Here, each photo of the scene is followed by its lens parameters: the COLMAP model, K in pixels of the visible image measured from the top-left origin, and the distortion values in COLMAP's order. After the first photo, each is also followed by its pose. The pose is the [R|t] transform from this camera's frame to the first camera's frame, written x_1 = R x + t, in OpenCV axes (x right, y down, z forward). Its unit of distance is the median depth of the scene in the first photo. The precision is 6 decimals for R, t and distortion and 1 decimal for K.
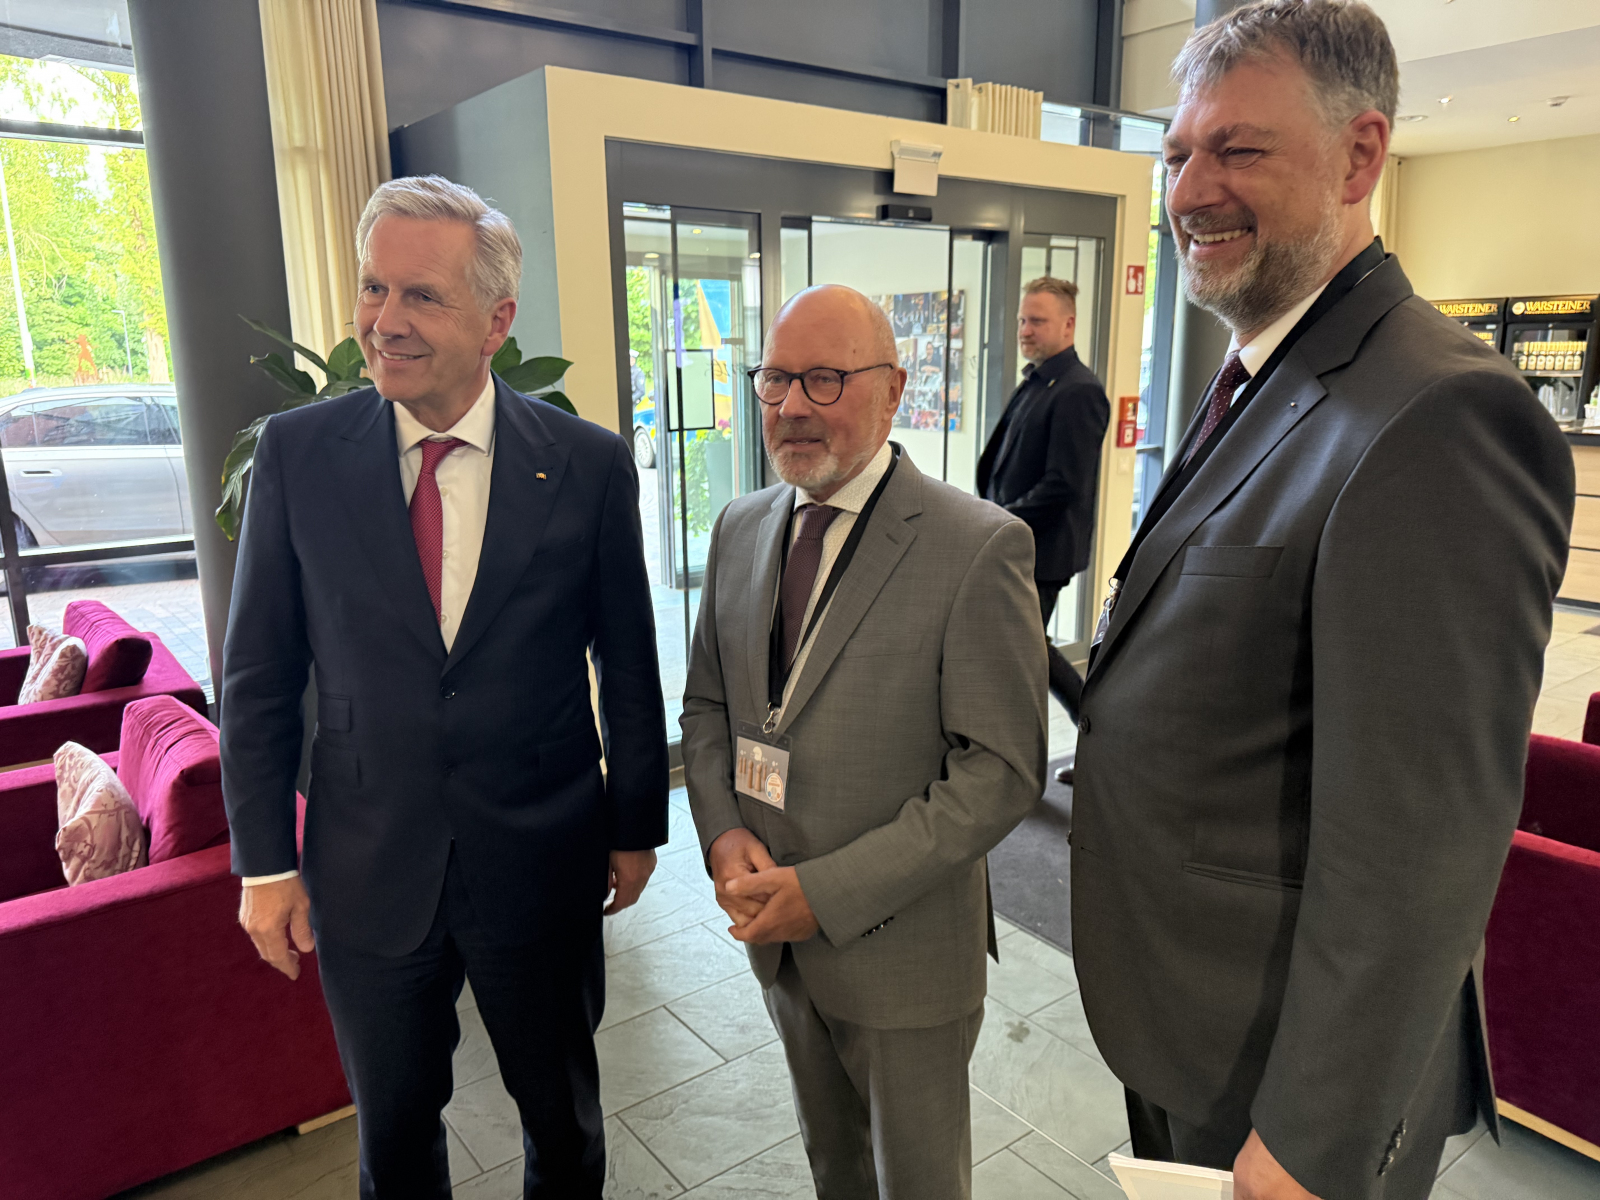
lens RADIAL K [[1127.4, 0, 792.0], [0, 1127.4, 606.2], [0, 0, 1]] dist [0.074711, -0.107725]
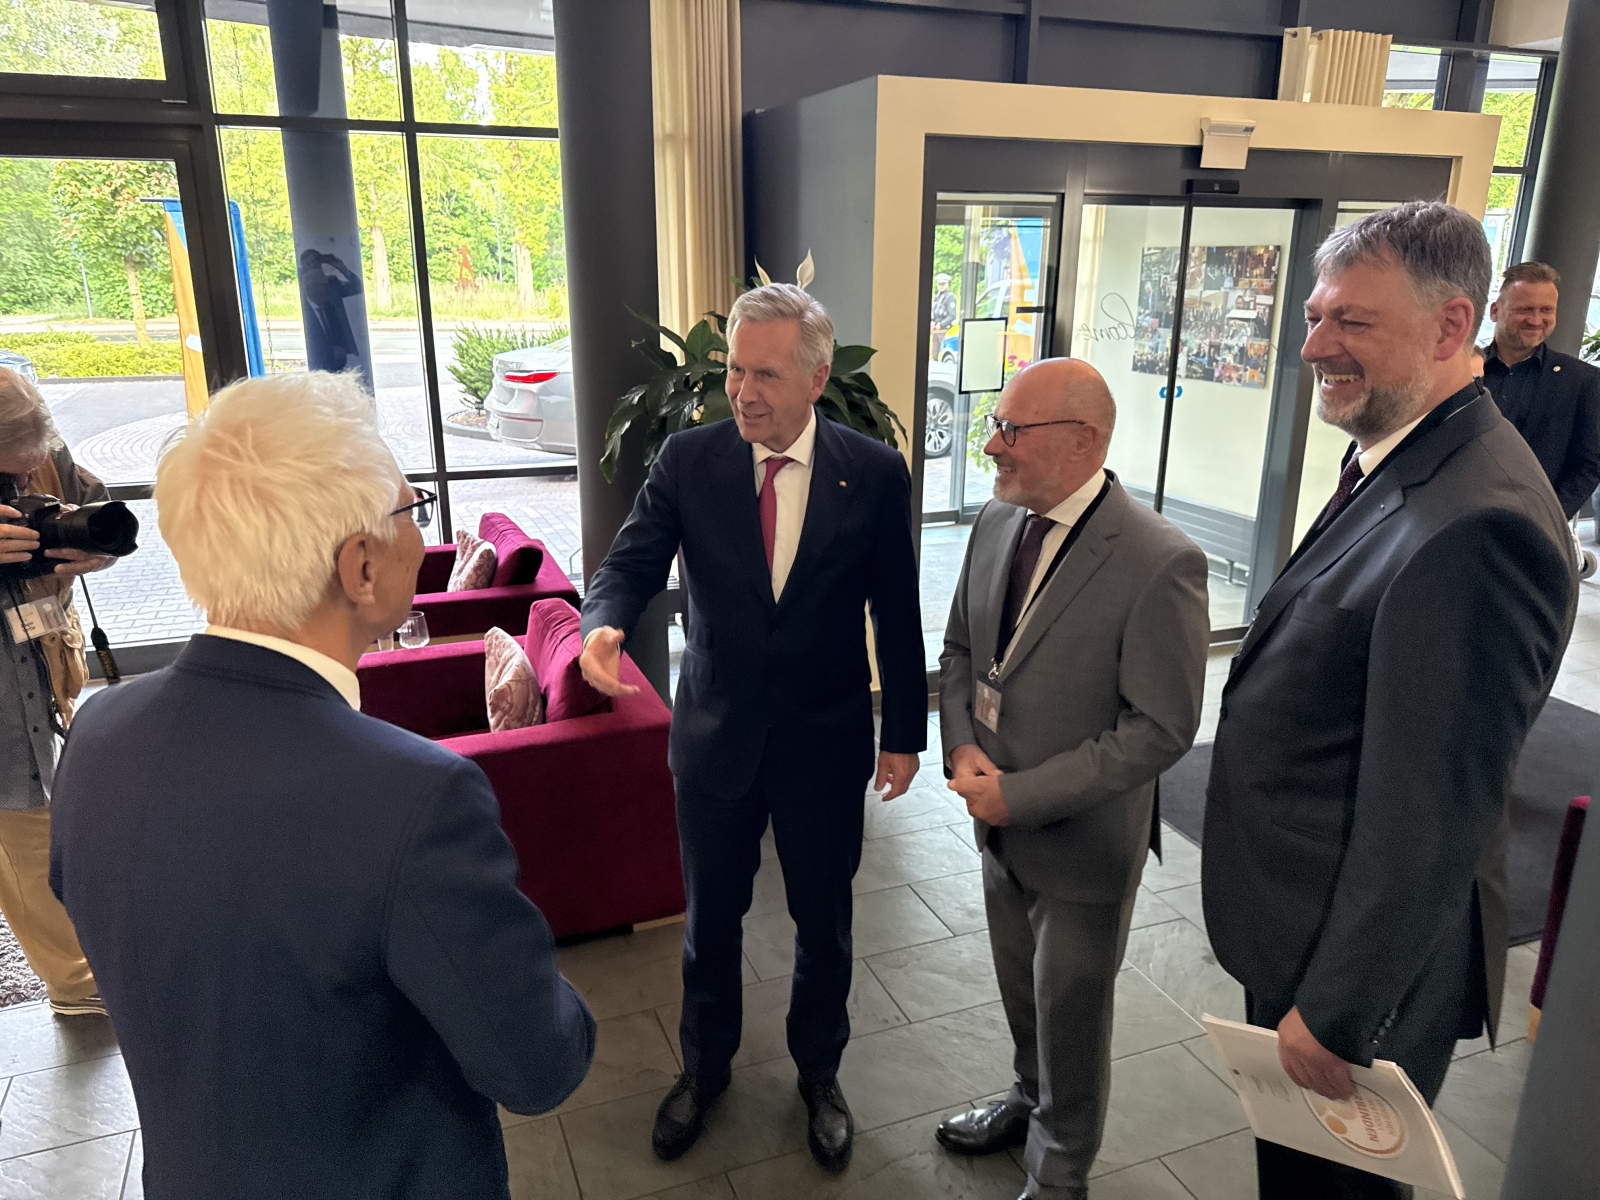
lens RADIAL K [[1137.0, 0, 774.3], [0, 1137.0, 590.8], [0, 0, 1]] dist [0.059406, -0.083171]
pose [[0.959026, 0.088107, -0.269272, 0.055145], [-0.071042, 0.994835, 0.072495, -0.047261], [0.274268, -0.050395, 0.960332, -0.221479]]
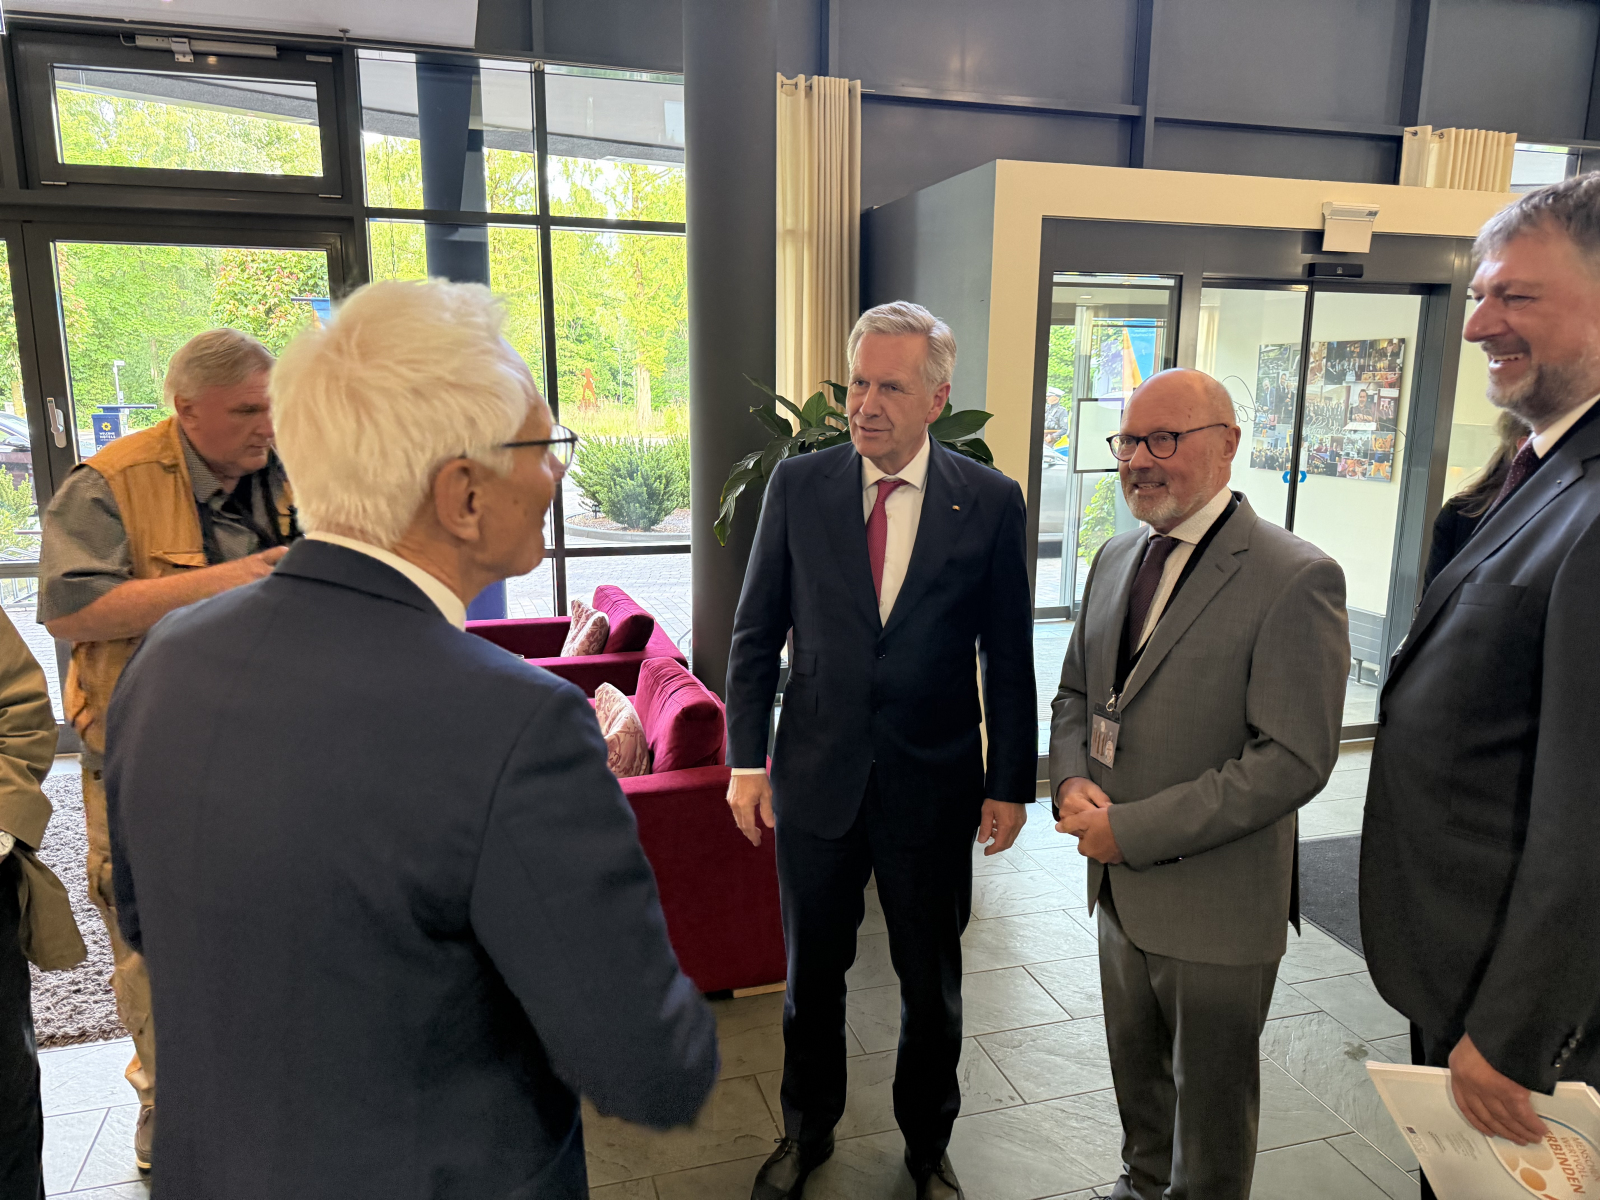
lens RADIAL K [[1127.4, 0, 792.0], [0, 1127.4, 606.2], [0, 0, 1]] dist [0.074711, -0.107725]
pose [[0.933790, 0.081339, -0.348453, 0.046065], [-0.091199, 0.995761, -0.011958, 0.022077], [0.346003, 0.042945, 0.937250, -0.204681]]
